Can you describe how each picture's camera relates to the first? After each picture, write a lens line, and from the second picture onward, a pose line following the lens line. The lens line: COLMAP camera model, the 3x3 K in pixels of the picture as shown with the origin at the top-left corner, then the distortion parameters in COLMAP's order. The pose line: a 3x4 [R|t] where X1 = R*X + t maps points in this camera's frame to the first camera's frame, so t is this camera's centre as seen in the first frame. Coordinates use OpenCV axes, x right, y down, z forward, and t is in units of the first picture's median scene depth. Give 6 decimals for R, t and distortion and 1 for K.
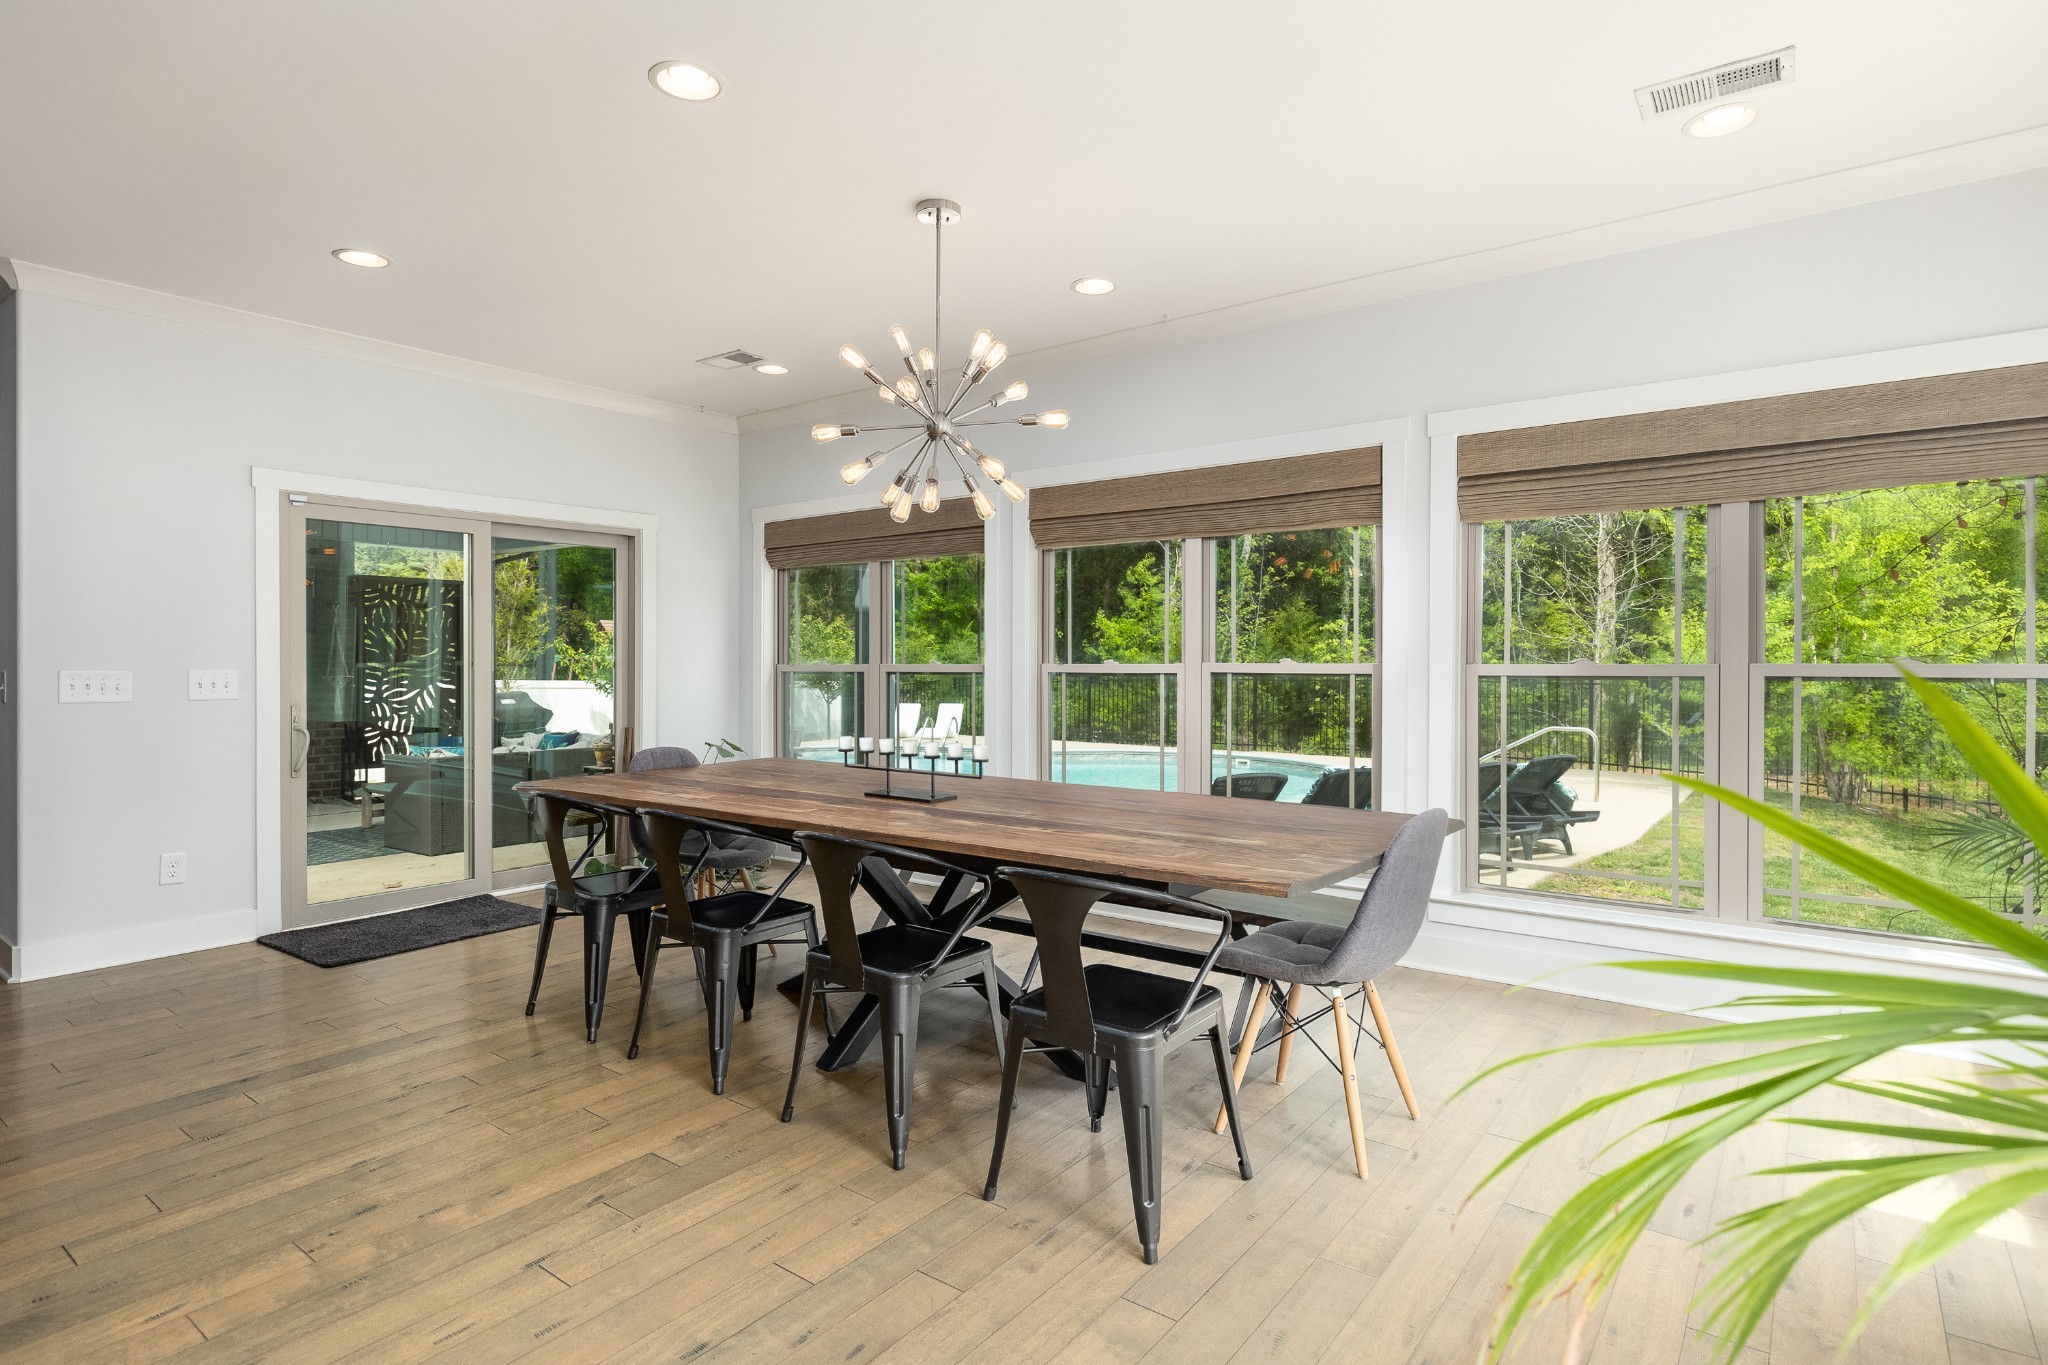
lens RADIAL K [[1047.0, 0, 1016.4], [0, 1047.0, 673.6], [0, 0, 1]] dist [0.024881, -0.043102]
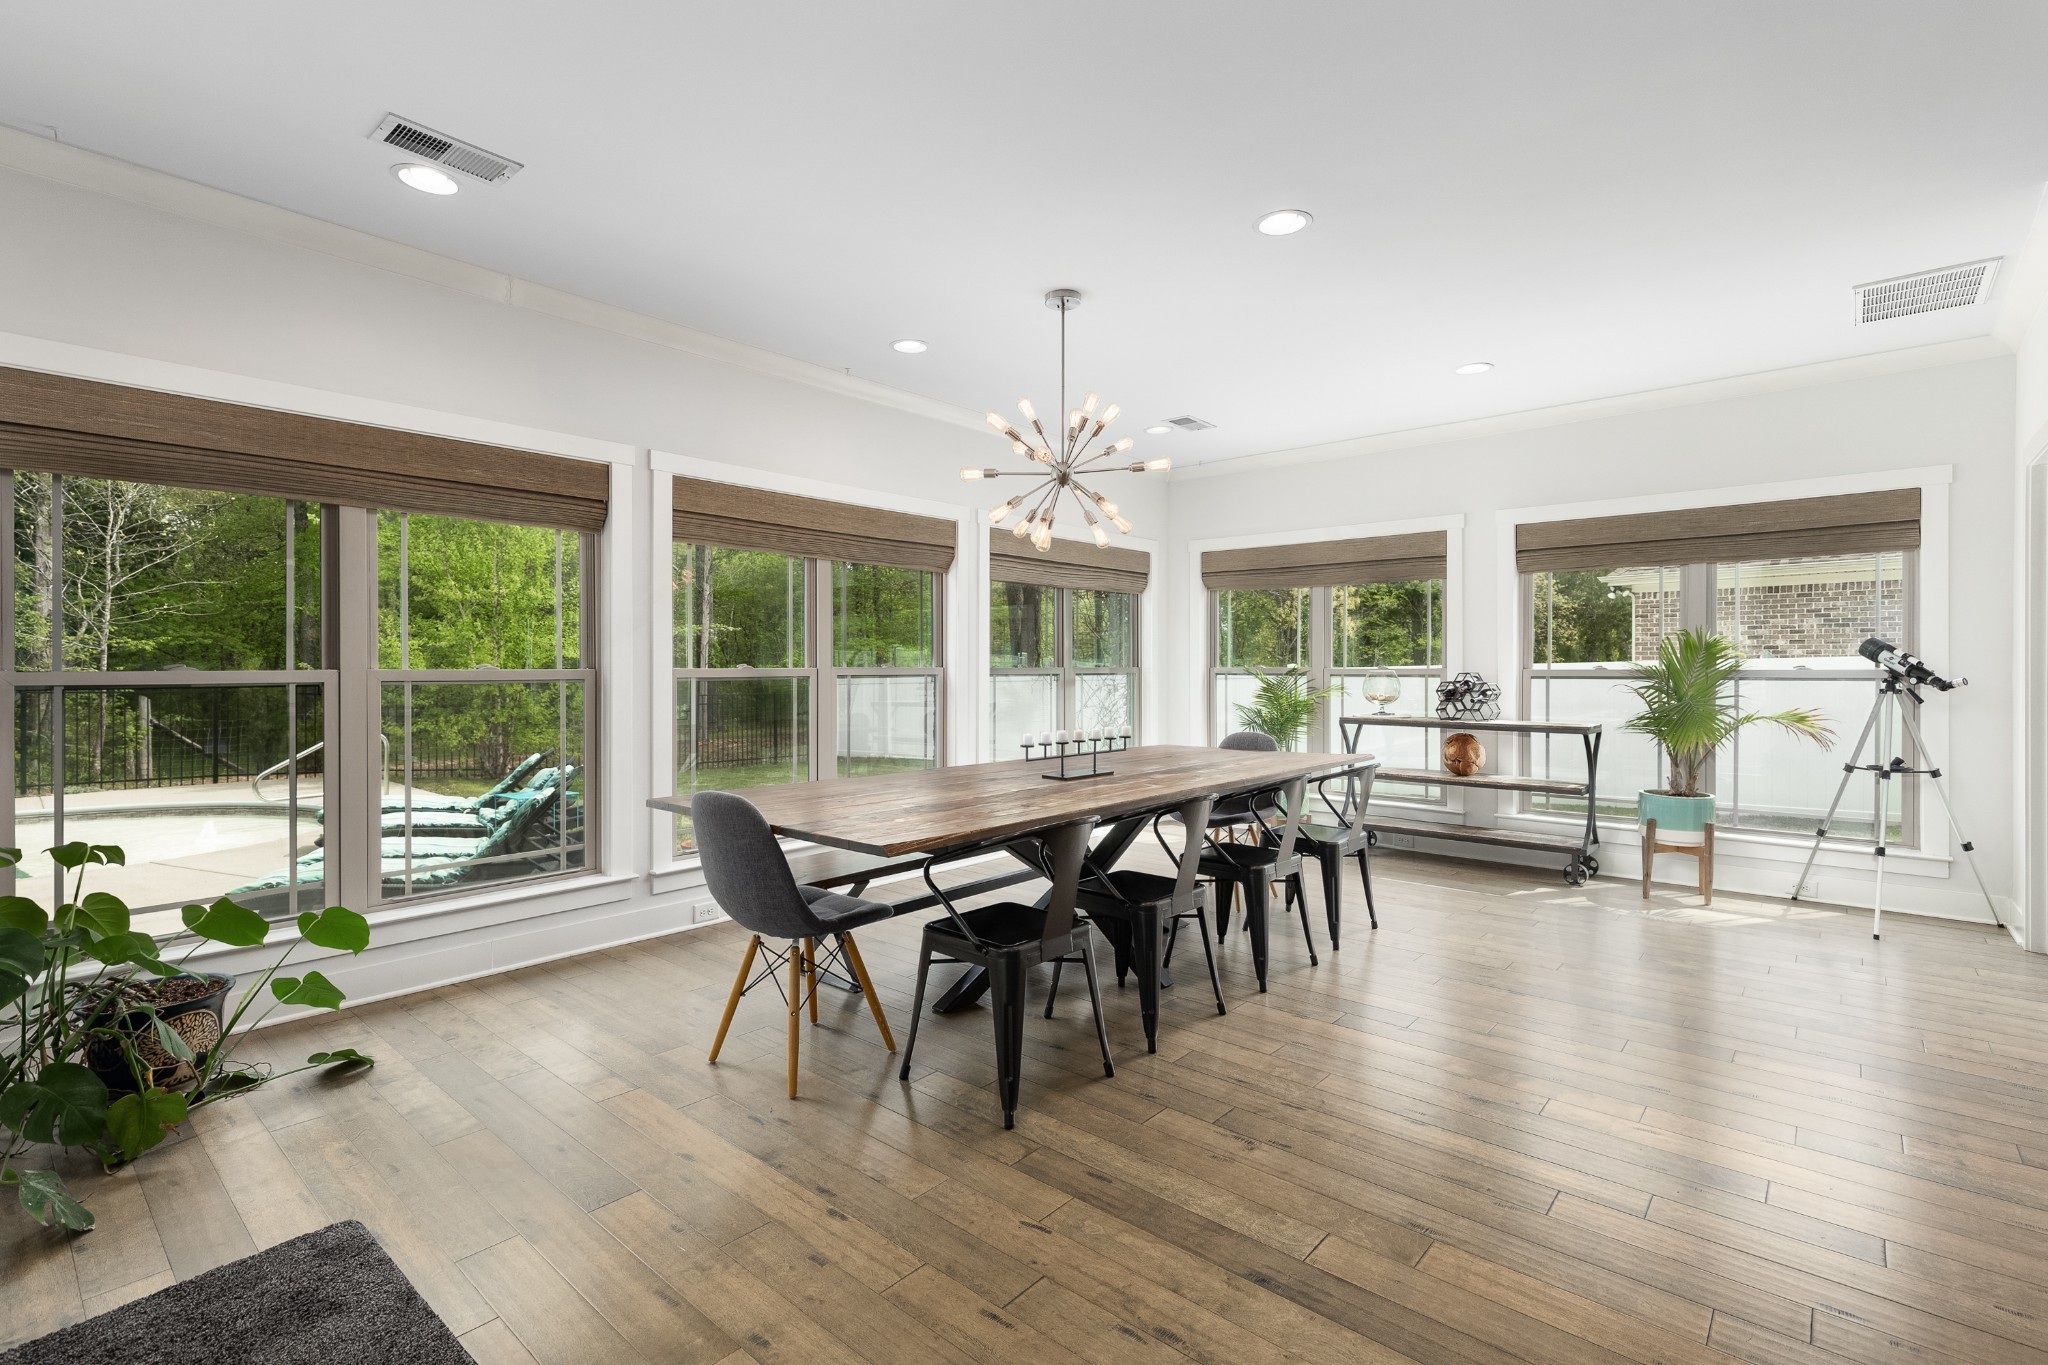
lens RADIAL K [[1047.0, 0, 1016.4], [0, 1047.0, 673.6], [0, 0, 1]] dist [0.024881, -0.043102]
pose [[0.016802, -0.003839, 0.999851, -1.325904], [0.015574, 0.999872, 0.003577, -0.004992], [-0.999738, 0.015512, 0.016860, 1.066039]]
